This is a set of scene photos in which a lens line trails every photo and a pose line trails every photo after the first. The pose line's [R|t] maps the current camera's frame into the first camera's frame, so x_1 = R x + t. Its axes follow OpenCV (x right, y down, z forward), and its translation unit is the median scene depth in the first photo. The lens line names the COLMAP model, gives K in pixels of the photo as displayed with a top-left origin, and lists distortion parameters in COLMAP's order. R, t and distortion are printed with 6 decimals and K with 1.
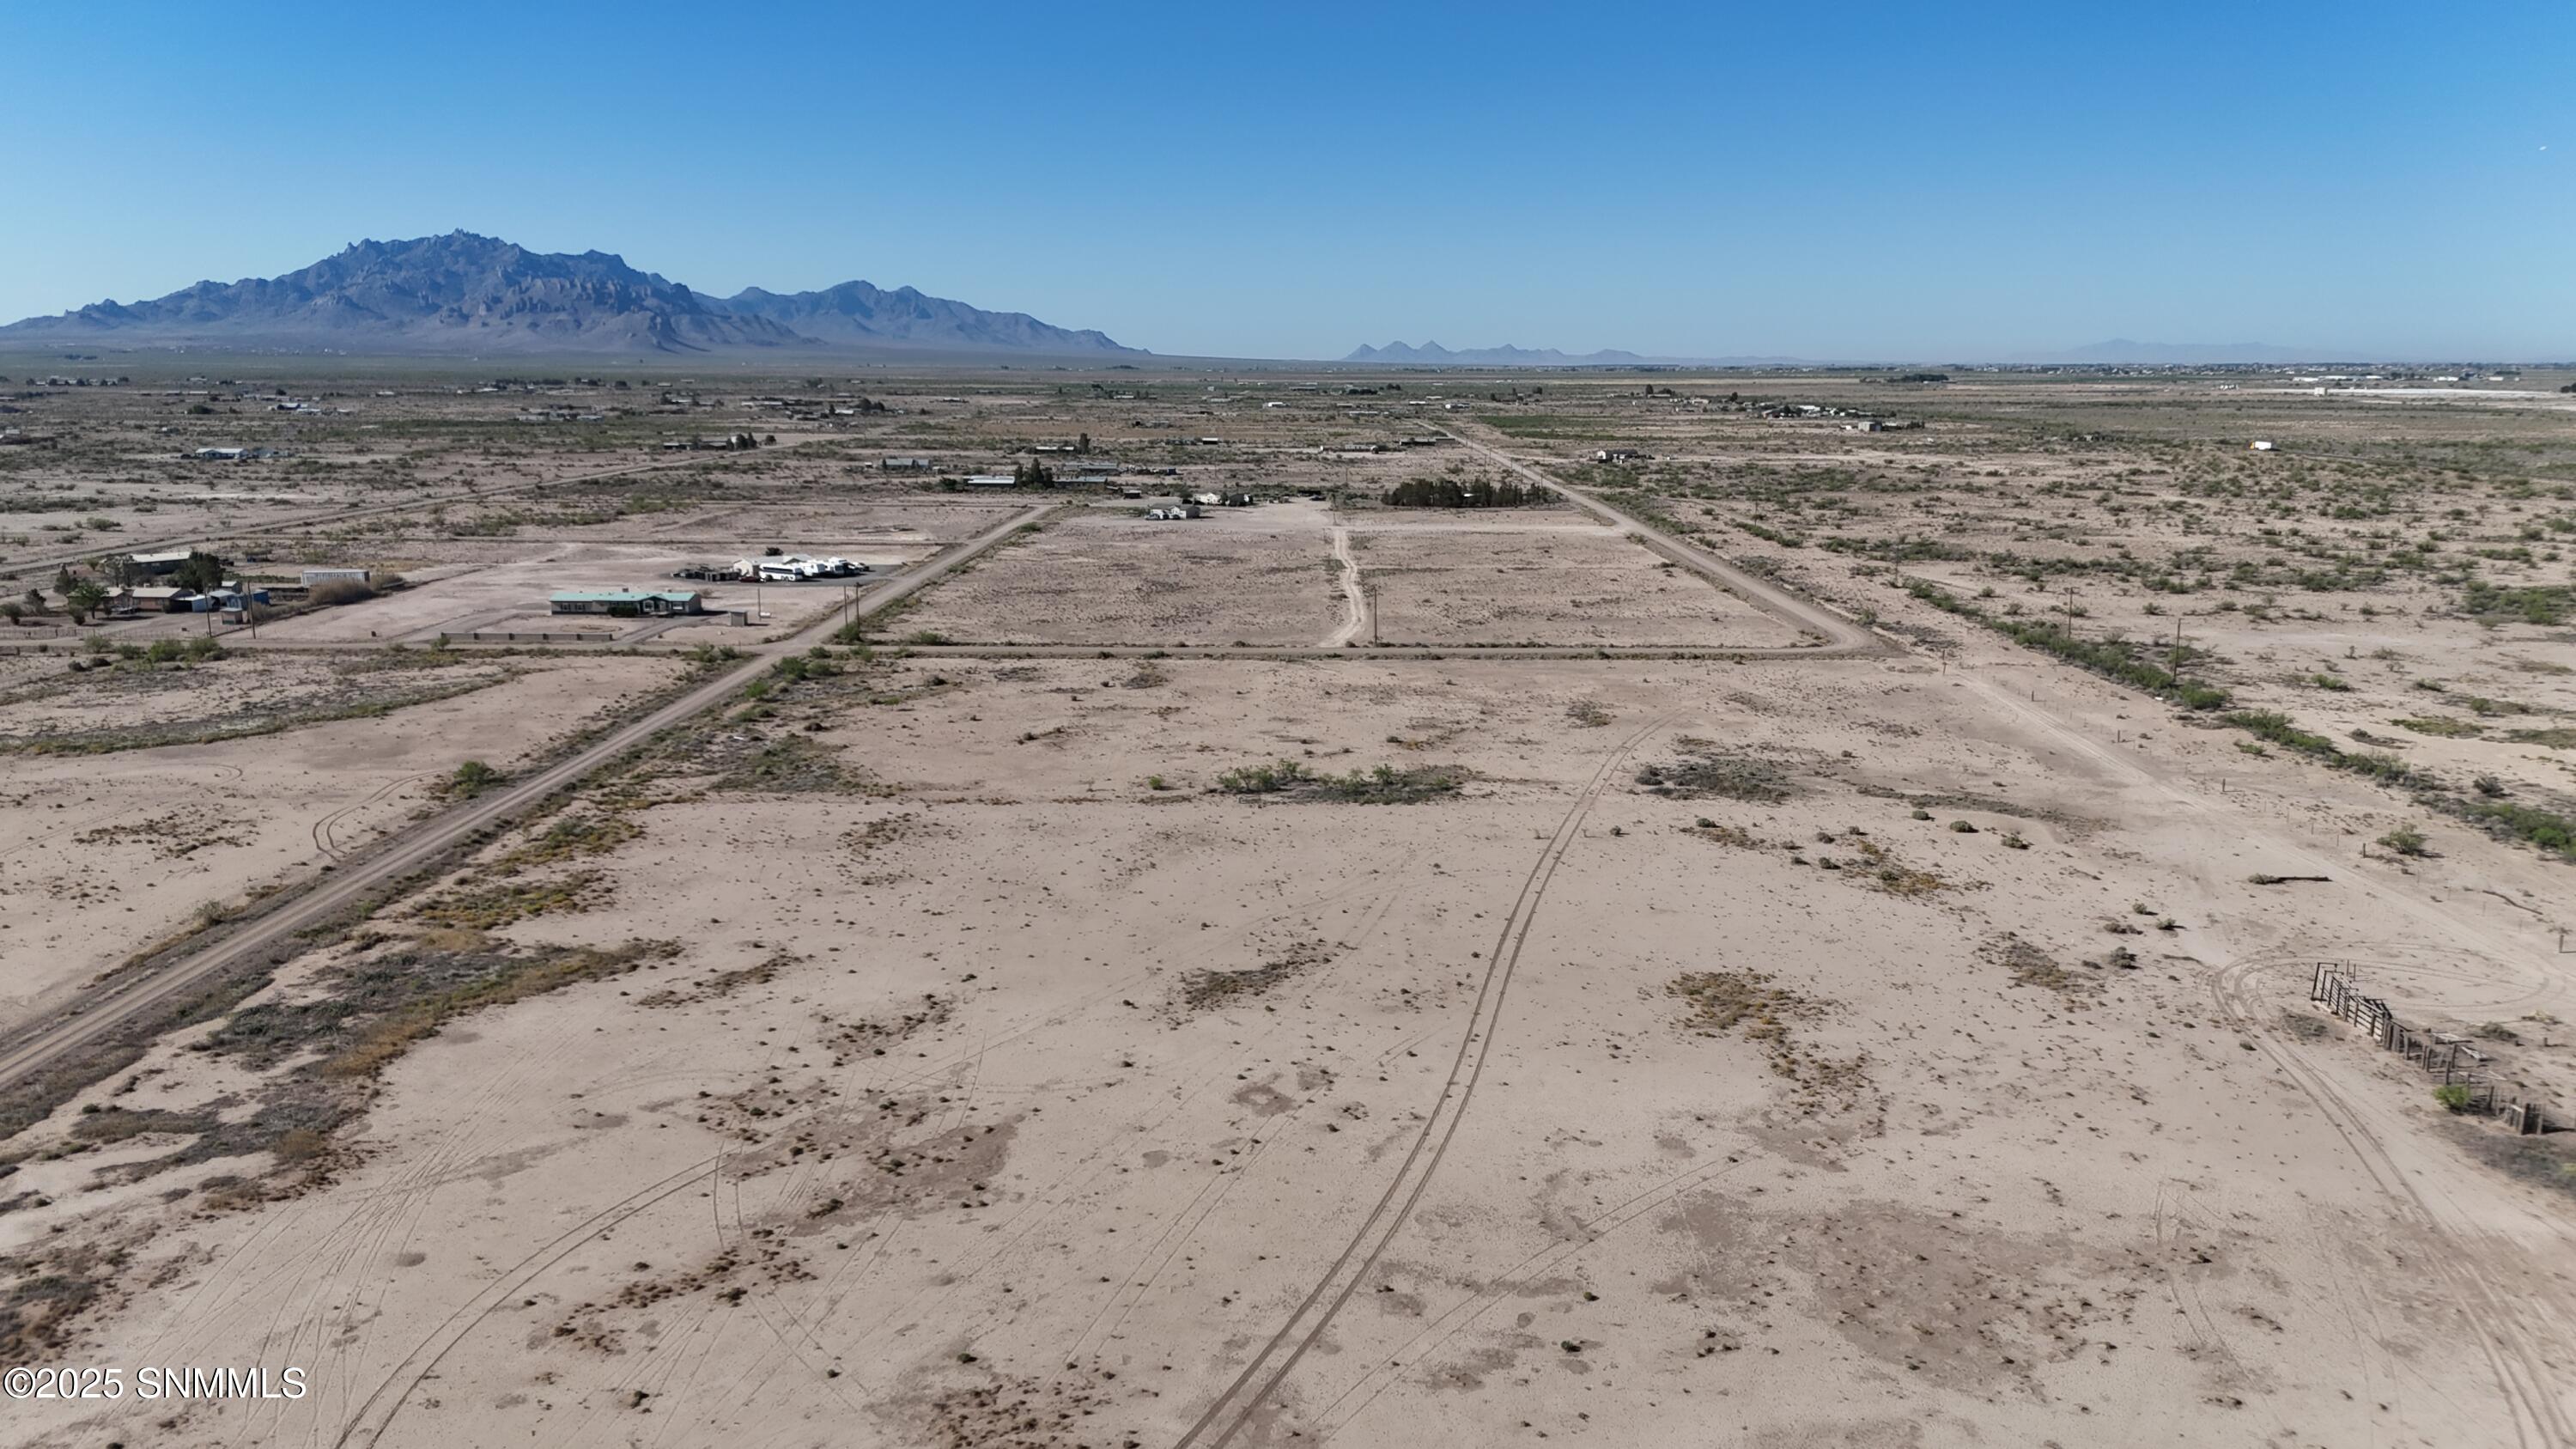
lens RADIAL K [[1872.6, 0, 1301.8], [0, 1872.6, 724.0], [0, 0, 1]] dist [0.077823, -0.074704]
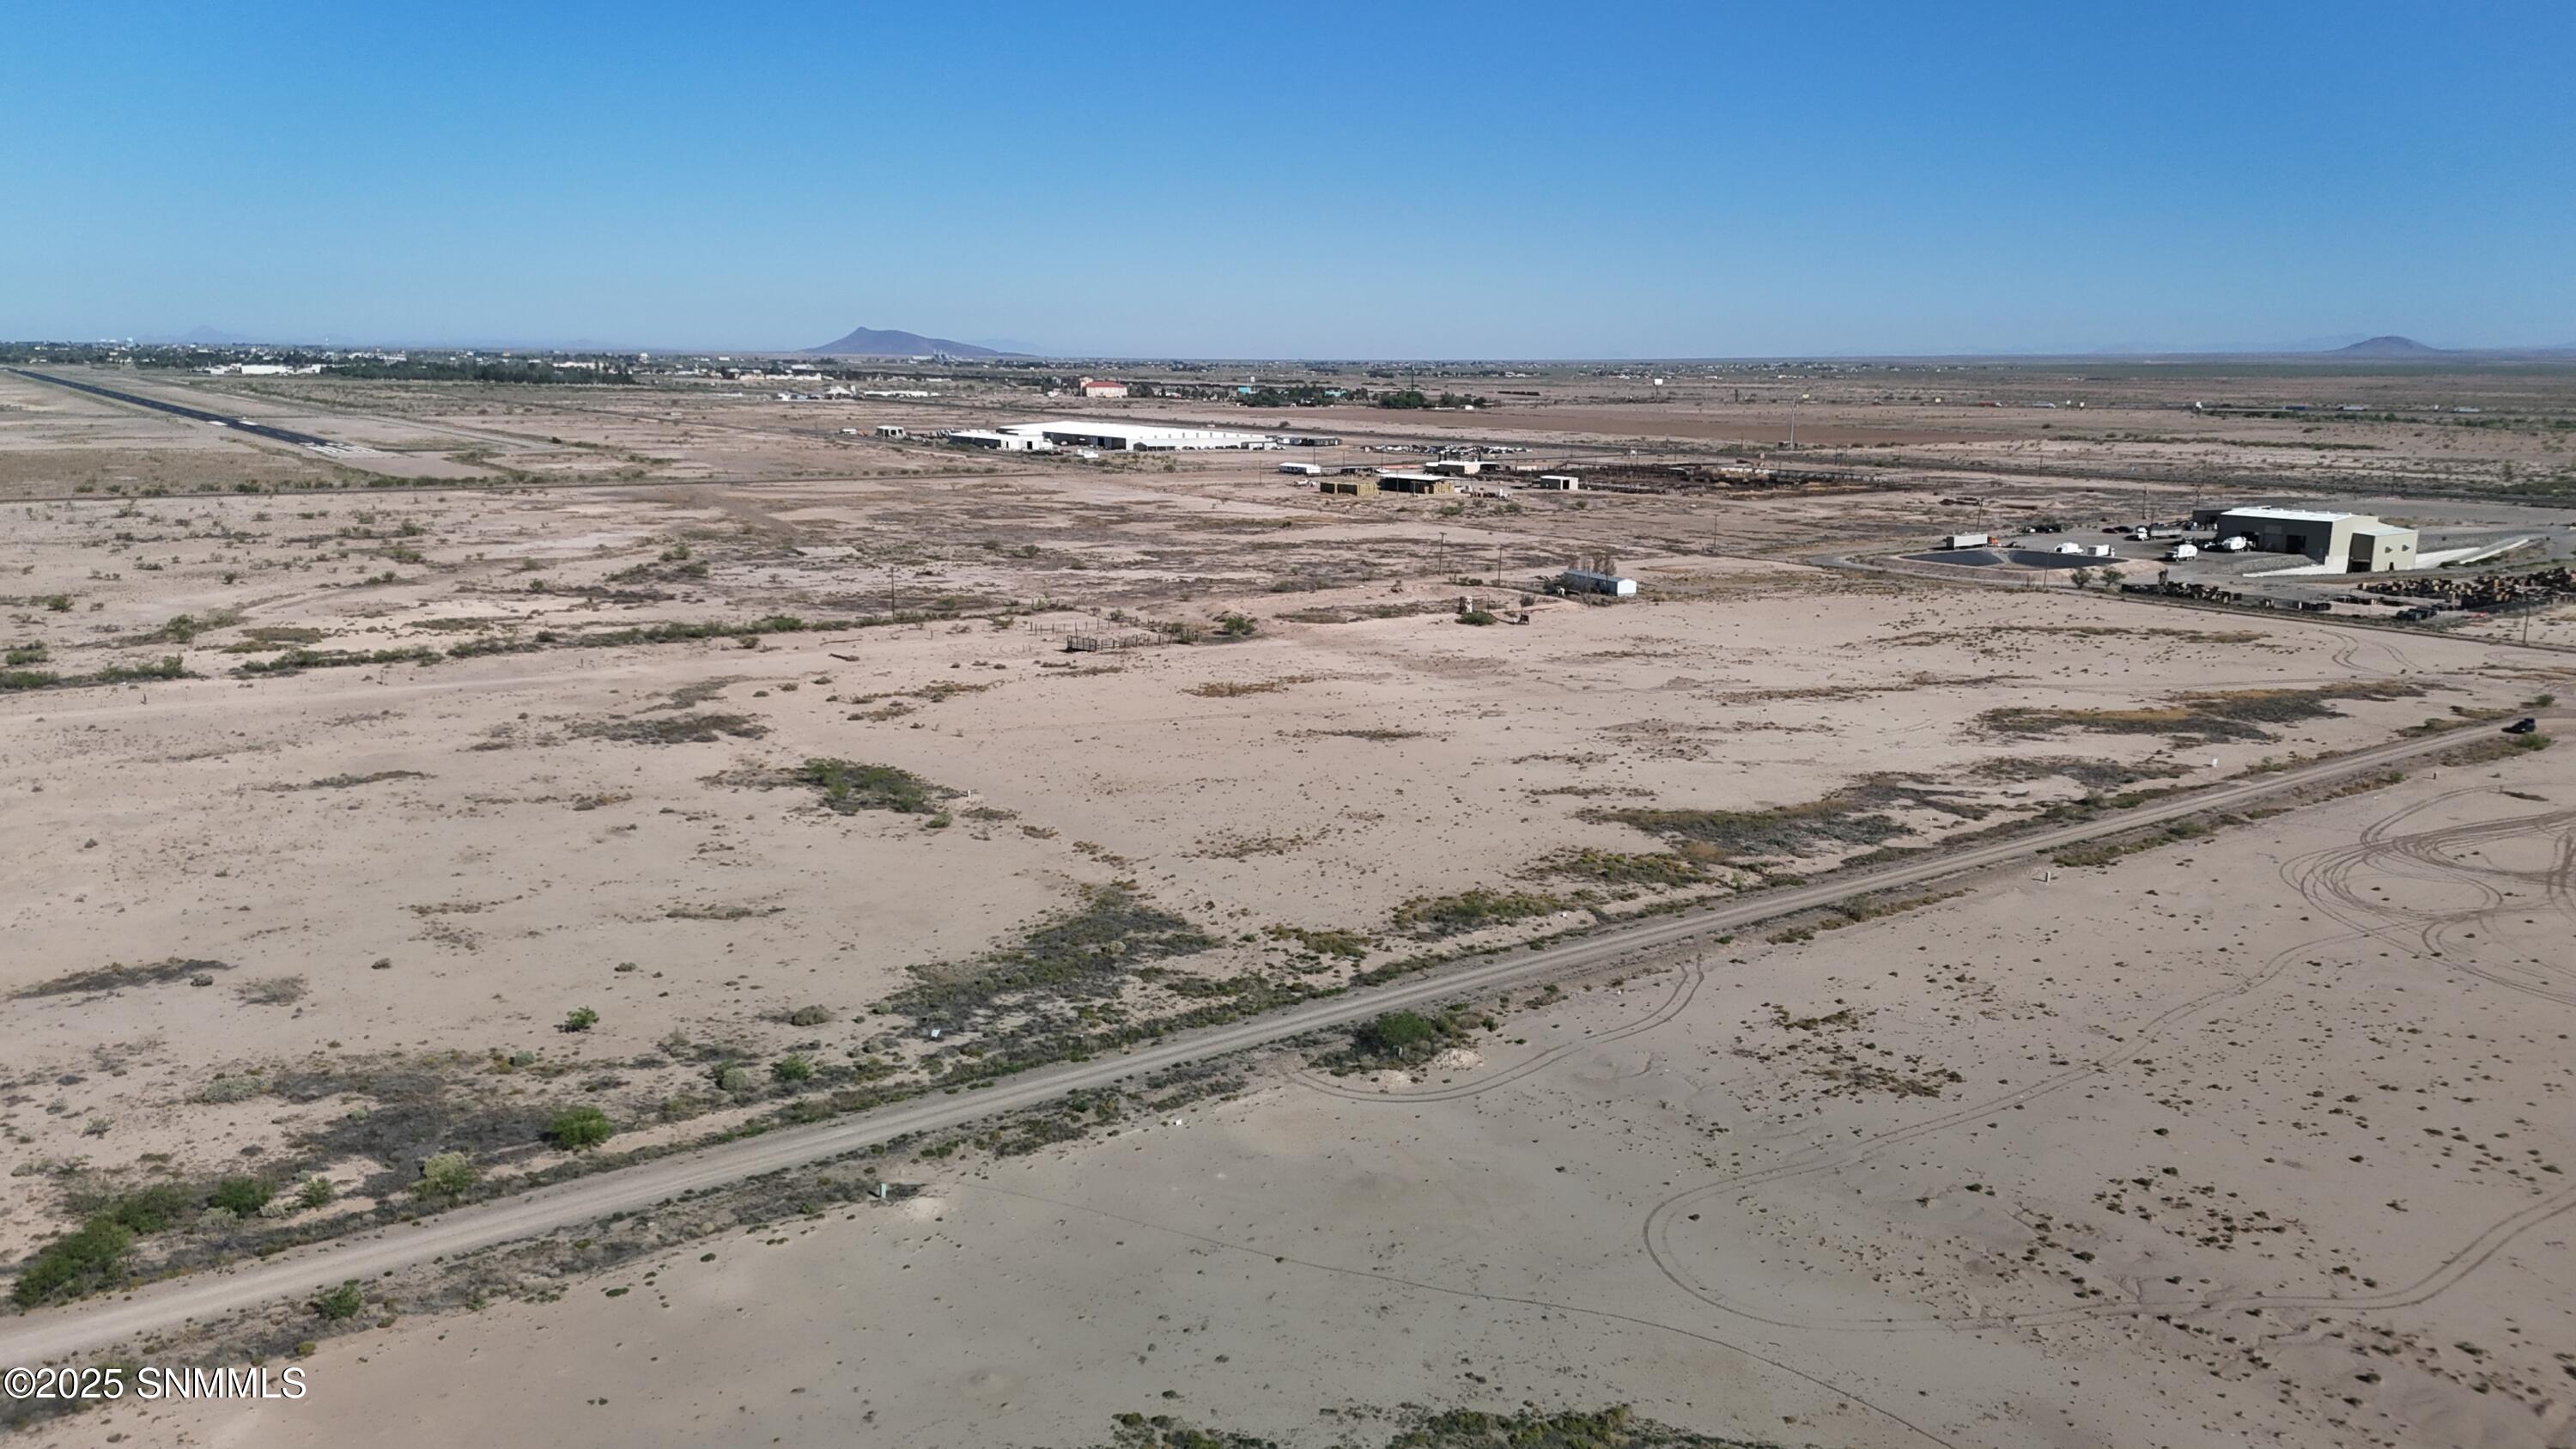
lens RADIAL K [[1872.6, 0, 1294.4], [0, 1872.6, 720.9], [0, 0, 1]] dist [0.077823, -0.074704]
pose [[-0.598531, -0.160083, 0.784942, -1.267597], [0.140119, 0.943807, 0.299325, -0.374476], [-0.788750, 0.289141, -0.542467, 1.904381]]
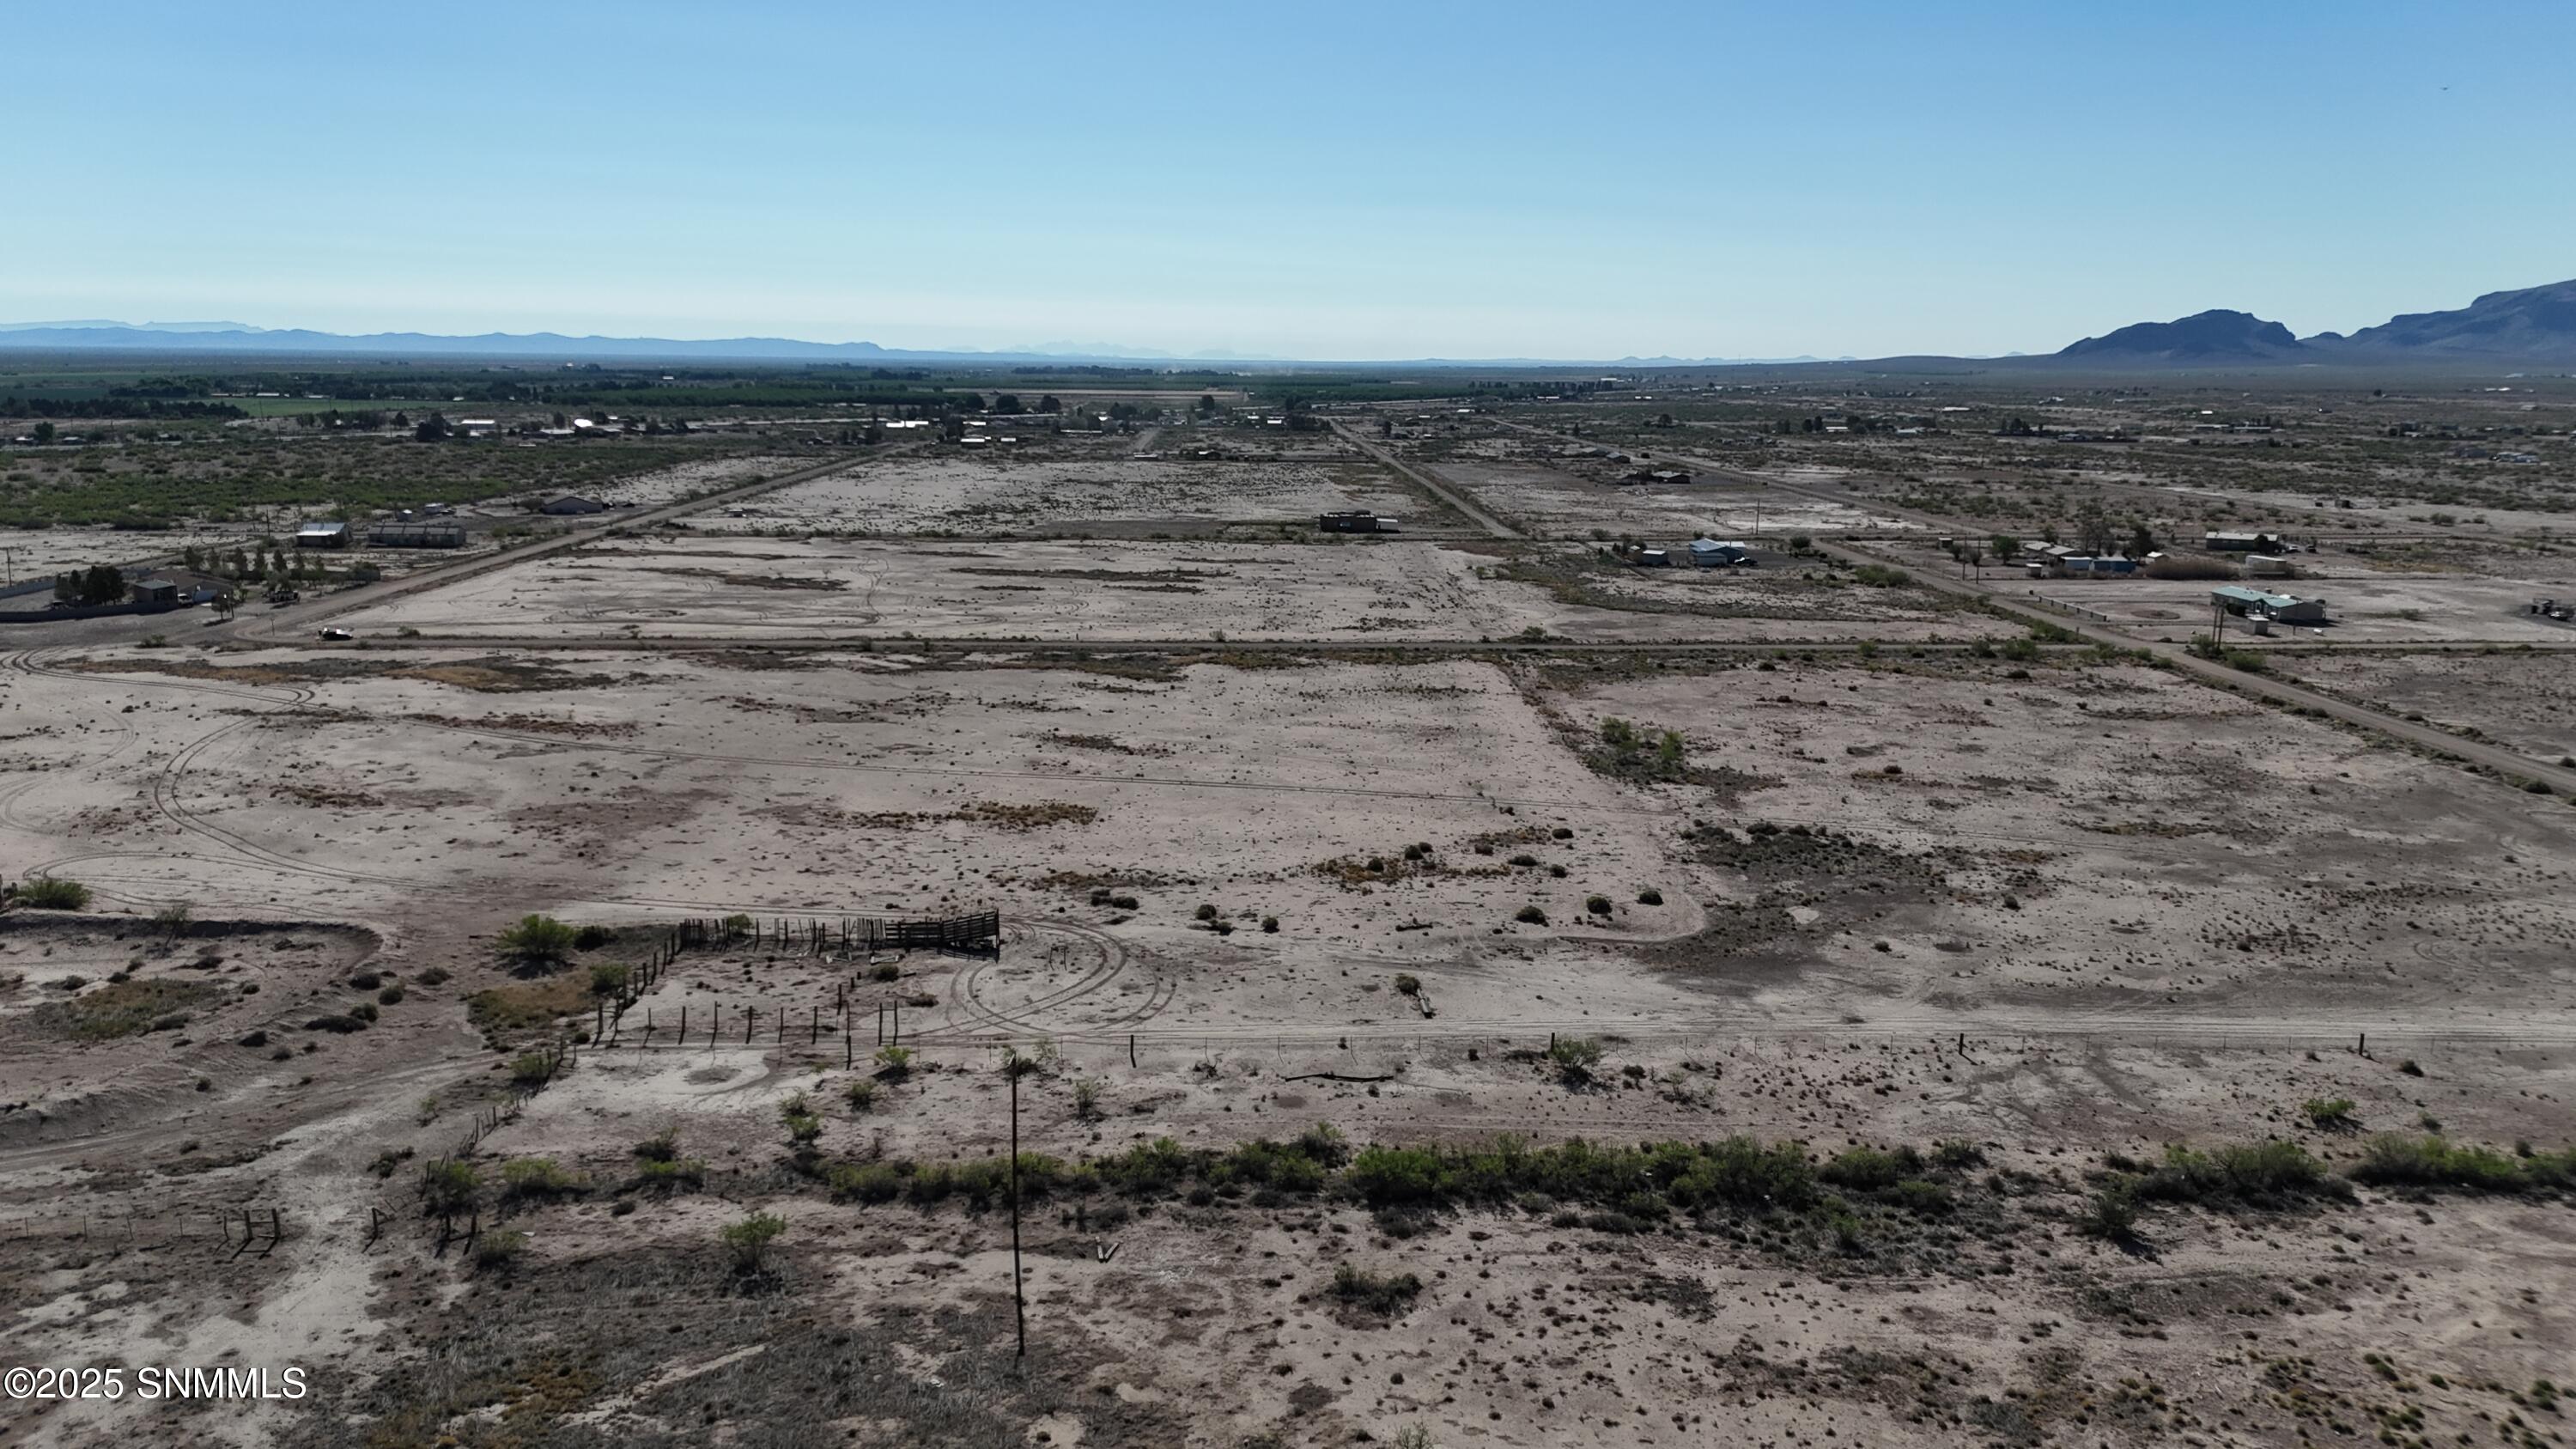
lens RADIAL K [[1872.6, 0, 1305.5], [0, 1872.6, 722.3], [0, 0, 1]] dist [0.077823, -0.074704]
pose [[0.039706, 0.181911, -0.982513, 1.488011], [-0.195578, 0.965684, 0.170891, -0.182598], [0.979884, 0.185373, 0.073921, 1.030360]]
